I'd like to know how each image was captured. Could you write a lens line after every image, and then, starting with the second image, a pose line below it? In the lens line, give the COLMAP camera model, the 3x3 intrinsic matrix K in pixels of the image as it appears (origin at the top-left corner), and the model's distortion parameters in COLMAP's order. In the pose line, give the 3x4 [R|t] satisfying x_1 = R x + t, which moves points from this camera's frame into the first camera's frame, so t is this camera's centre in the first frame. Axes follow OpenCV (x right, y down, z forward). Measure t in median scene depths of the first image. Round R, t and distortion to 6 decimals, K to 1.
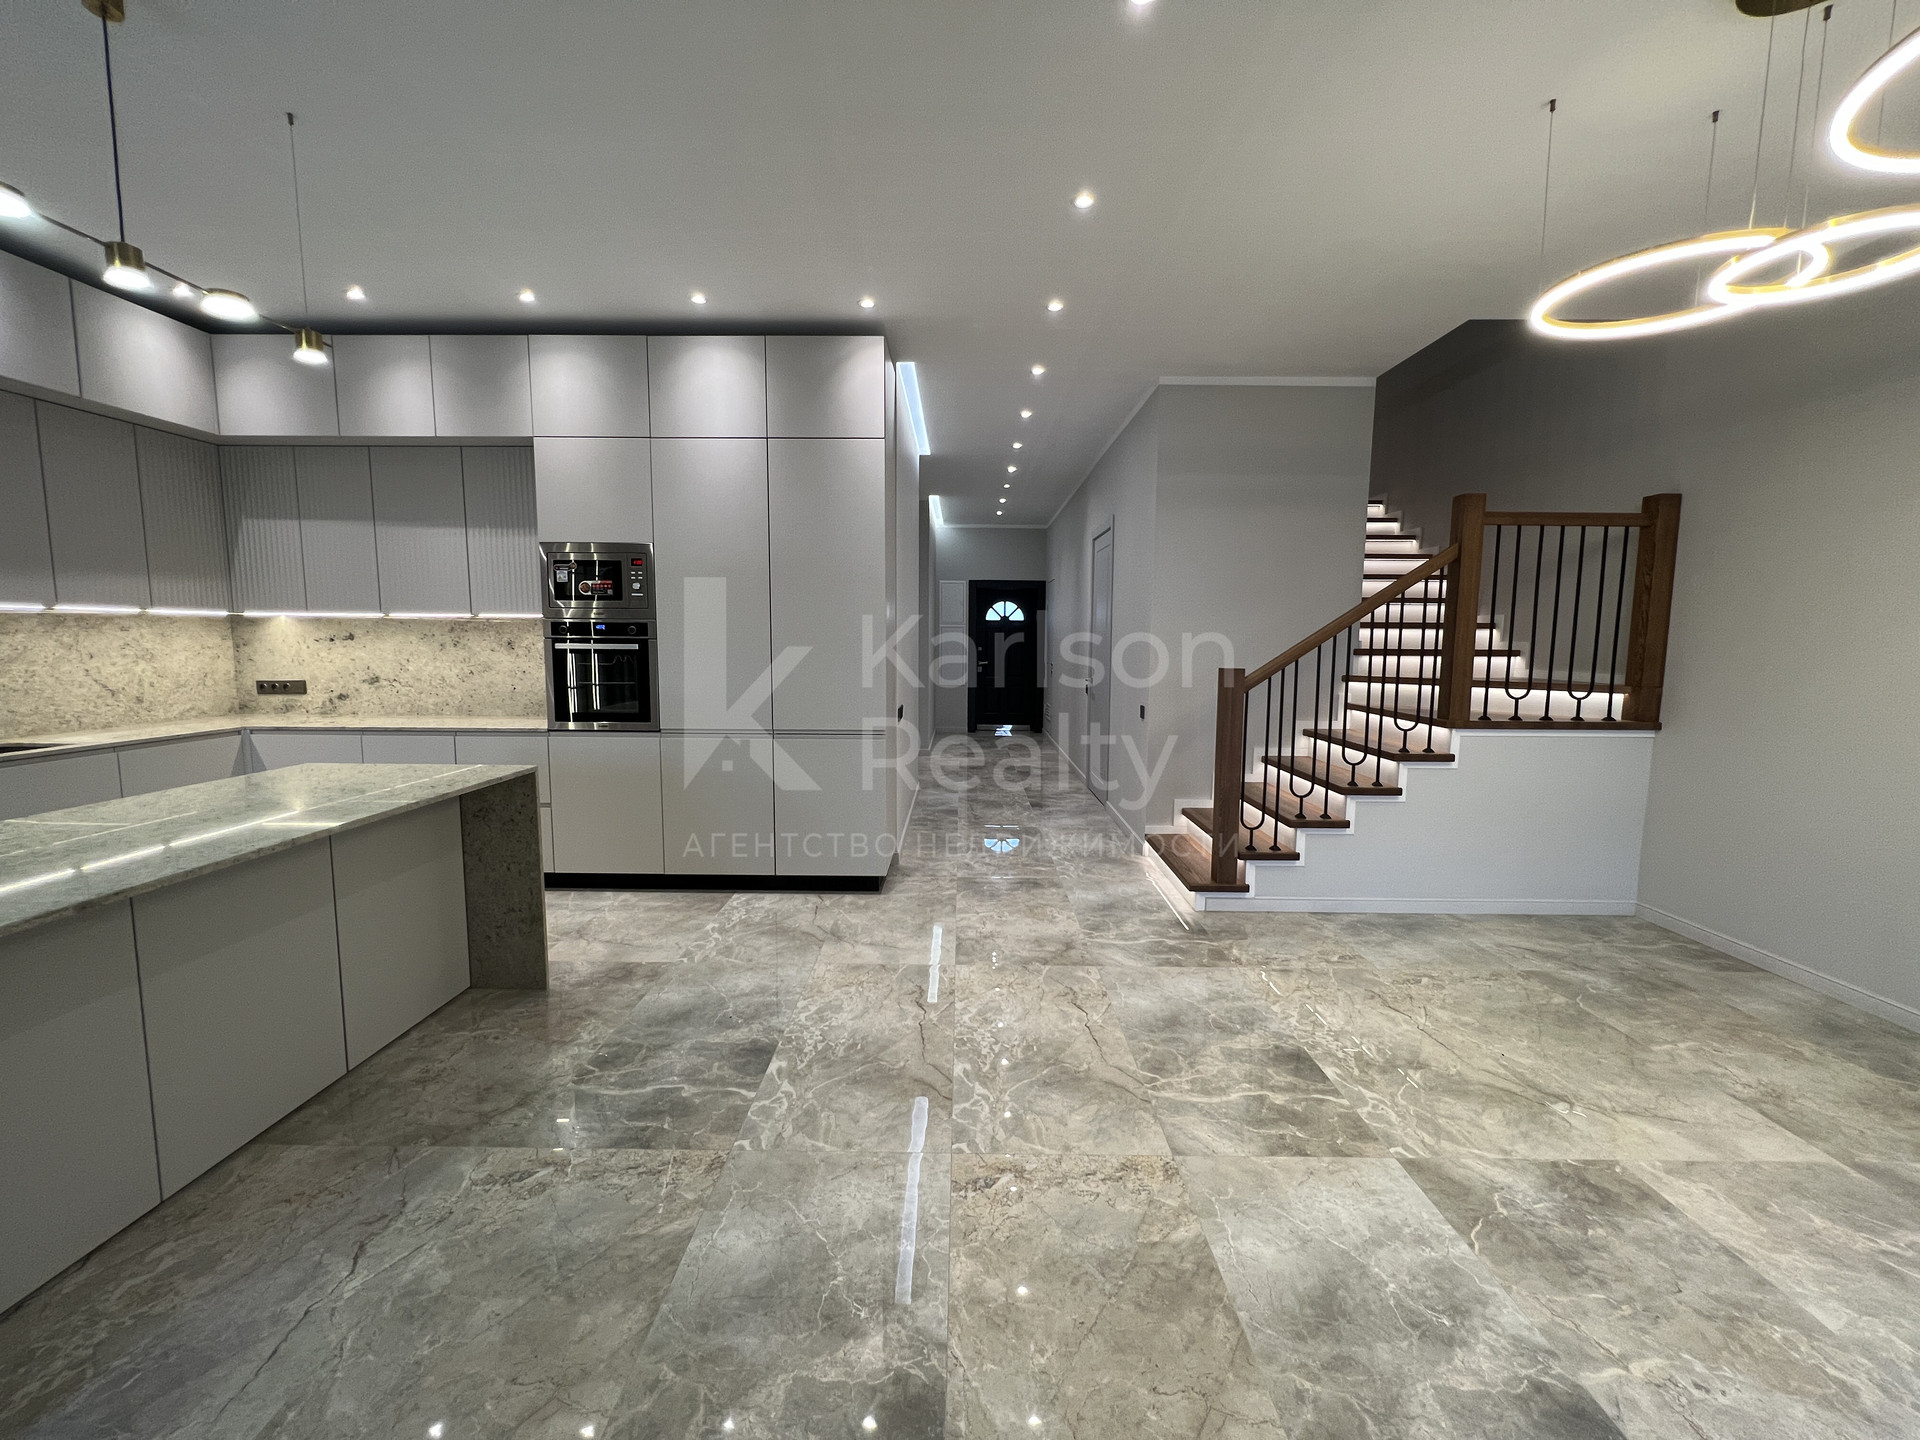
lens RADIAL K [[766.1, 0, 957.7], [0, 766.1, 715.3], [0, 0, 1]] dist [-0.002708, 0.001012]
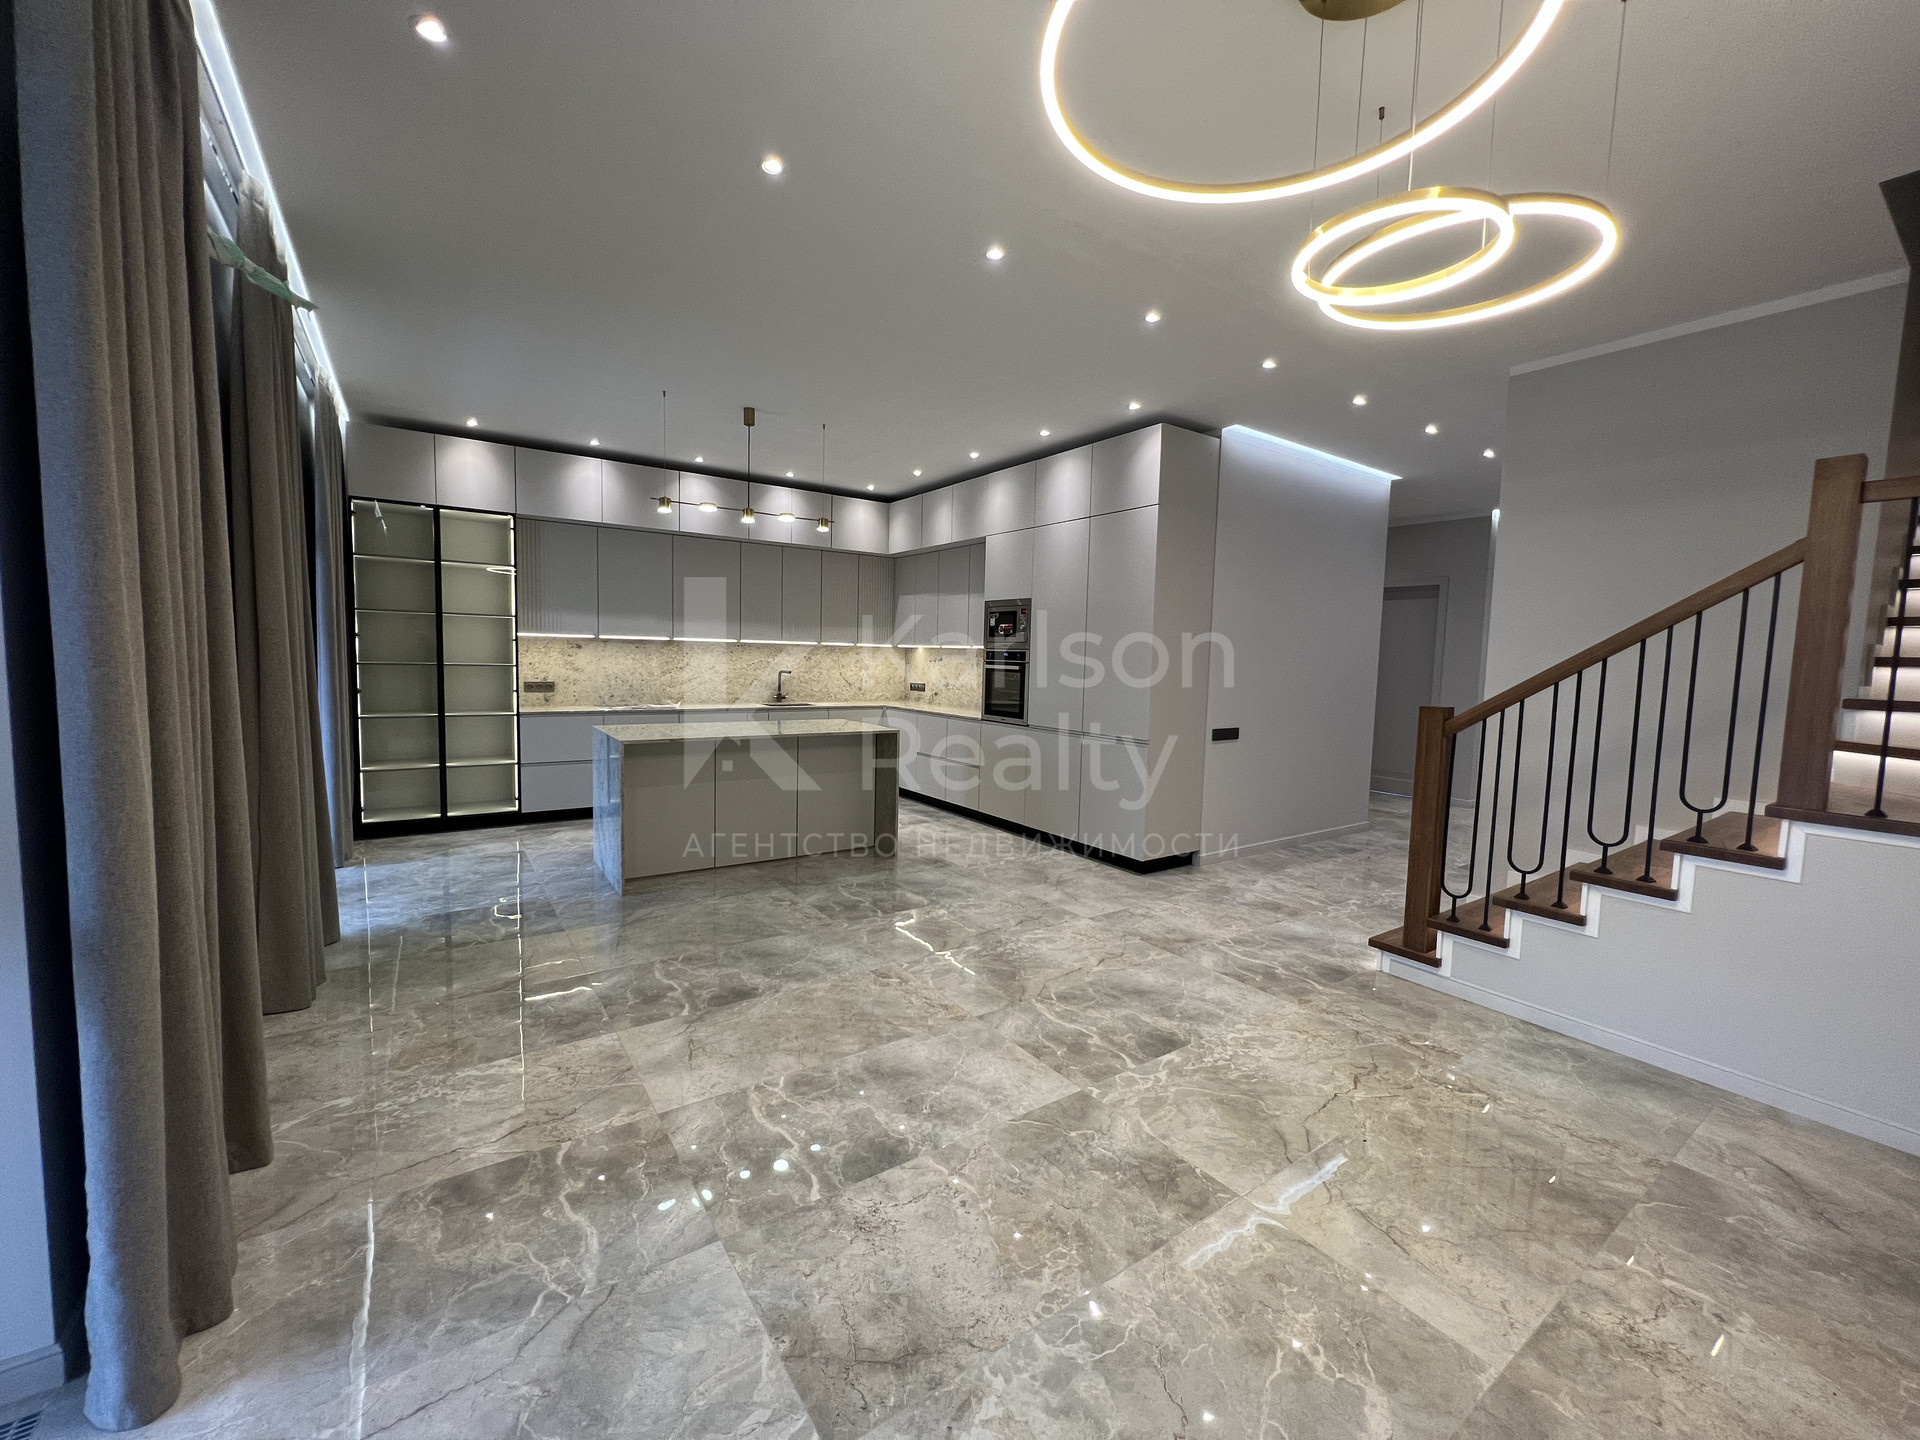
lens RADIAL K [[766.1, 0, 956.9], [0, 766.1, 715.3], [0, 0, 1]] dist [-0.002708, 0.001012]
pose [[0.578365, 0.071687, -0.812622, 0.856802], [-0.105302, 0.994358, 0.012773, -0.004454], [0.808954, 0.078183, 0.582650, 0.050770]]
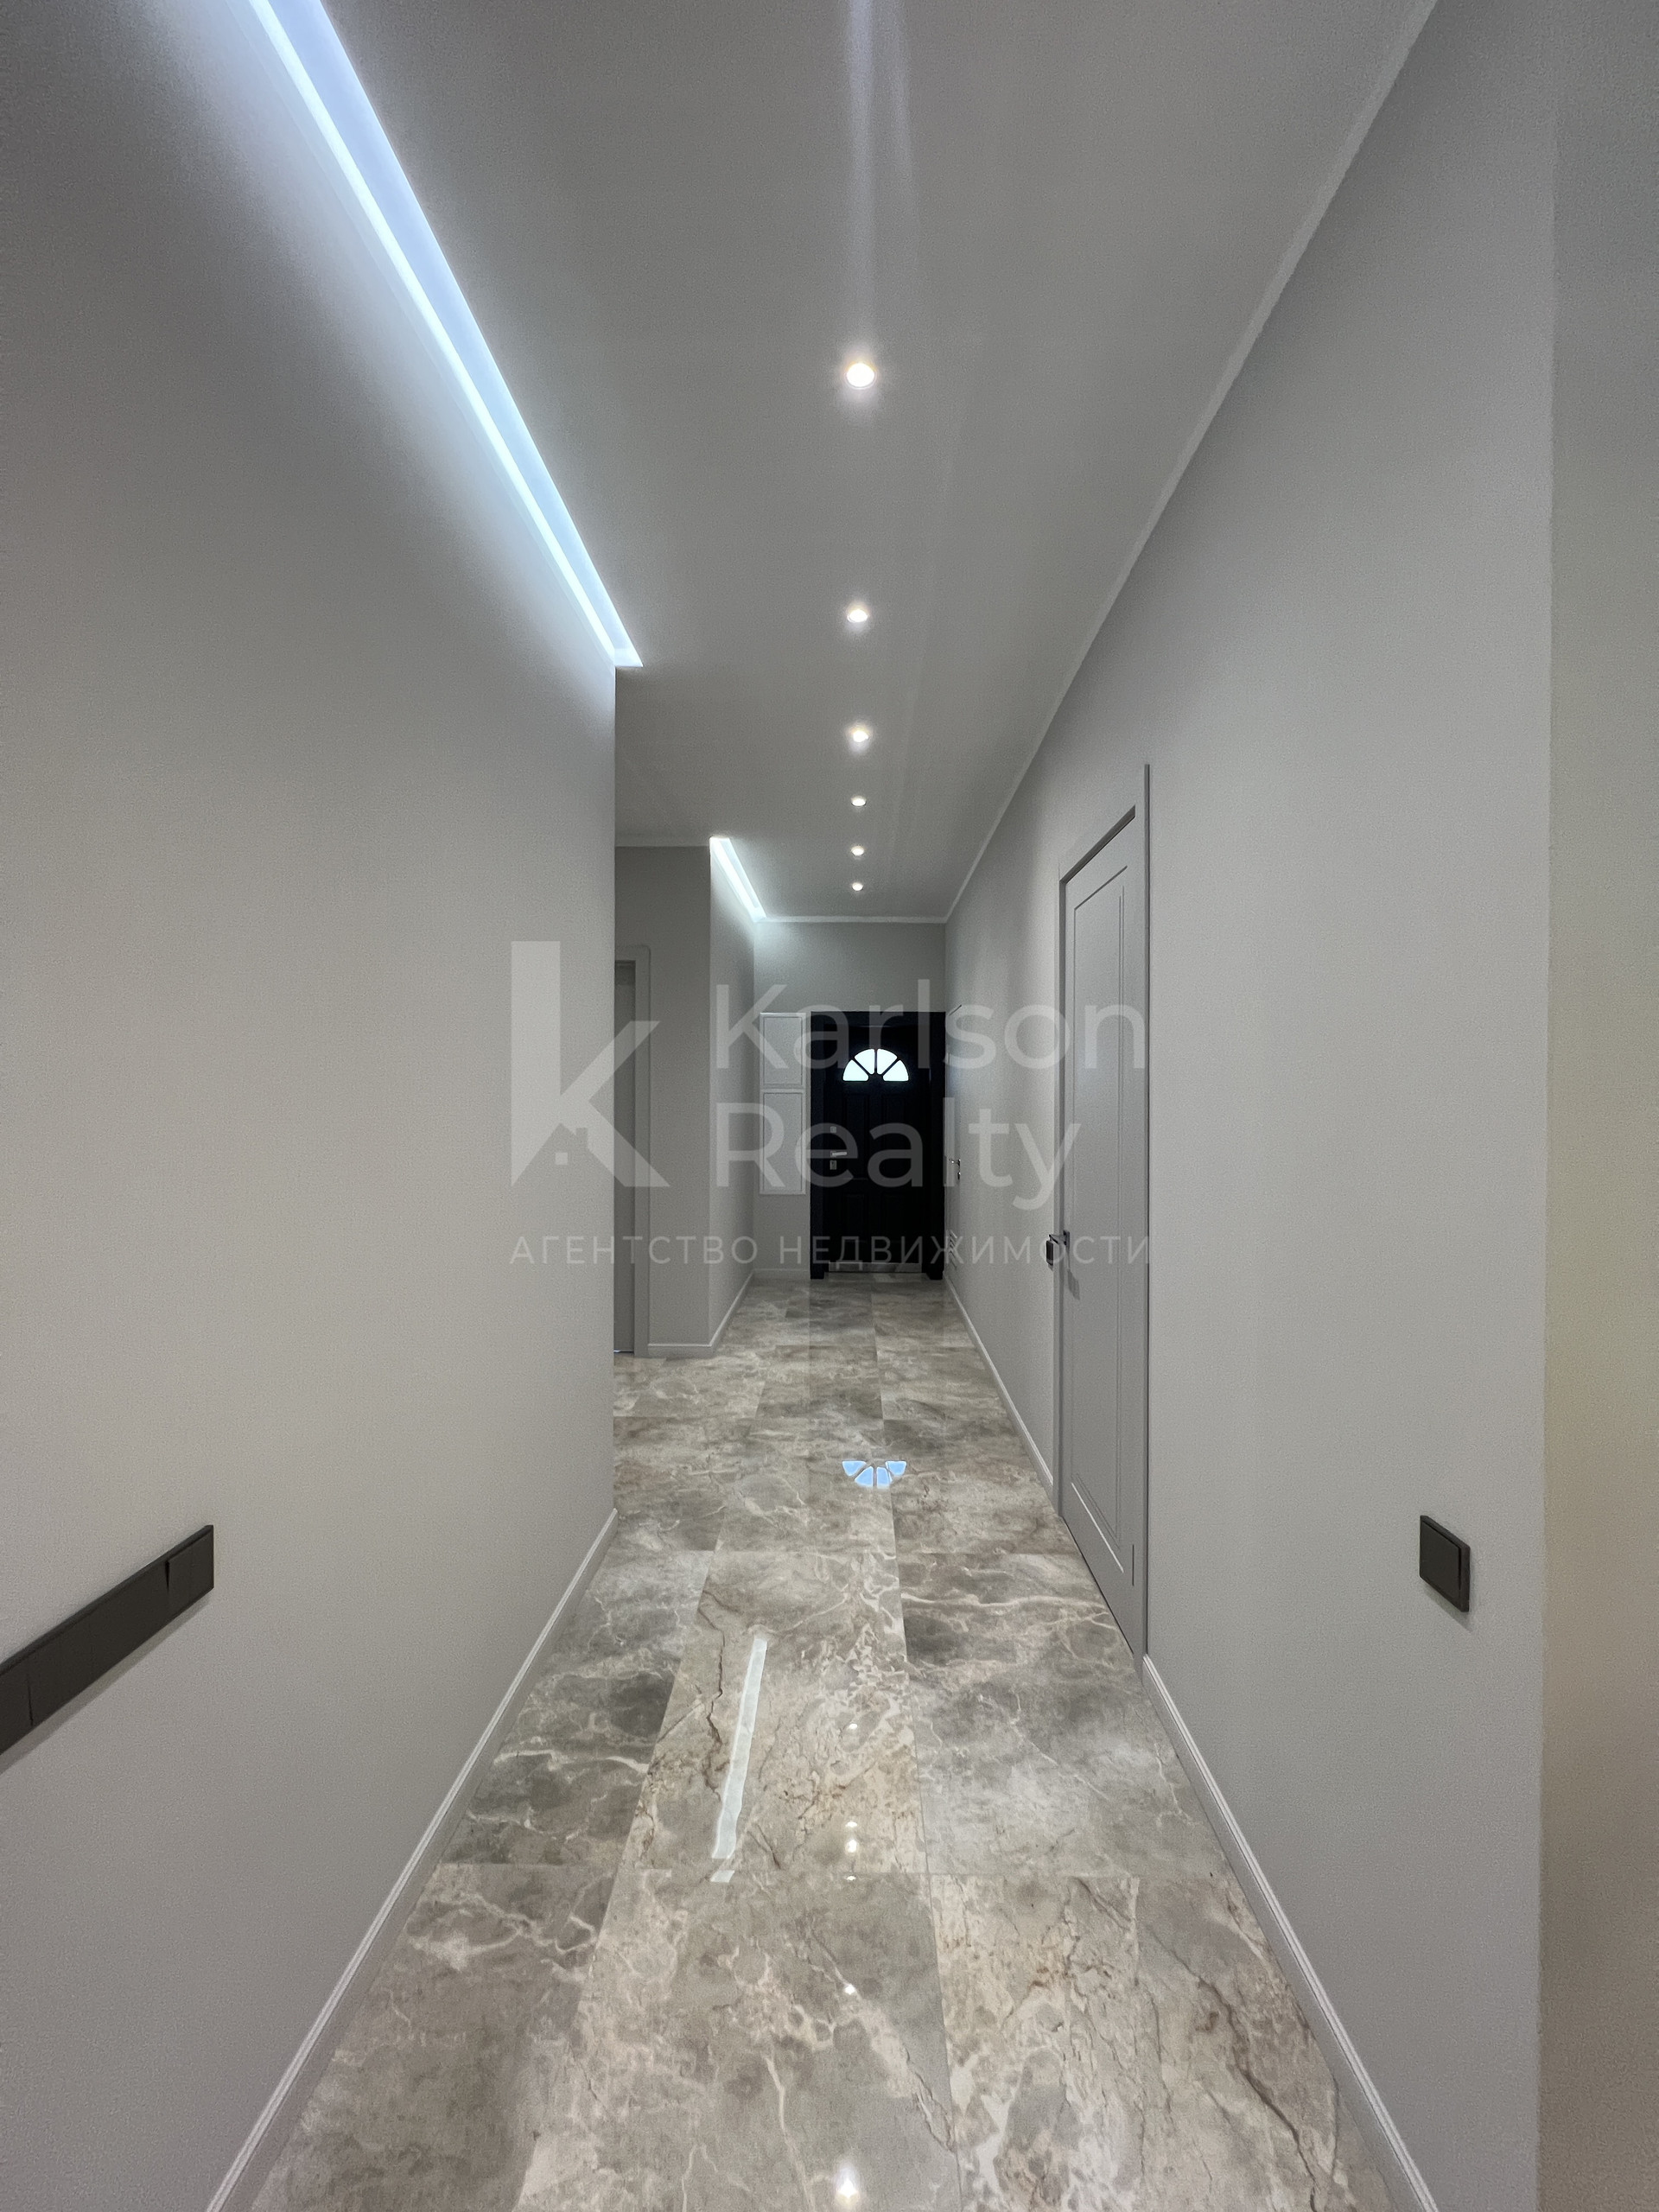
lens RADIAL K [[882.7, 0, 846.4], [0, 882.7, 1102.1], [0, 0, 1]] dist [-0.002708, 0.001012]
pose [[-0.999908, -0.013455, 0.001521, 0.403127], [-0.013209, 0.993925, 0.109265, -0.175059], [-0.002982, 0.109235, -0.994012, 1.415307]]
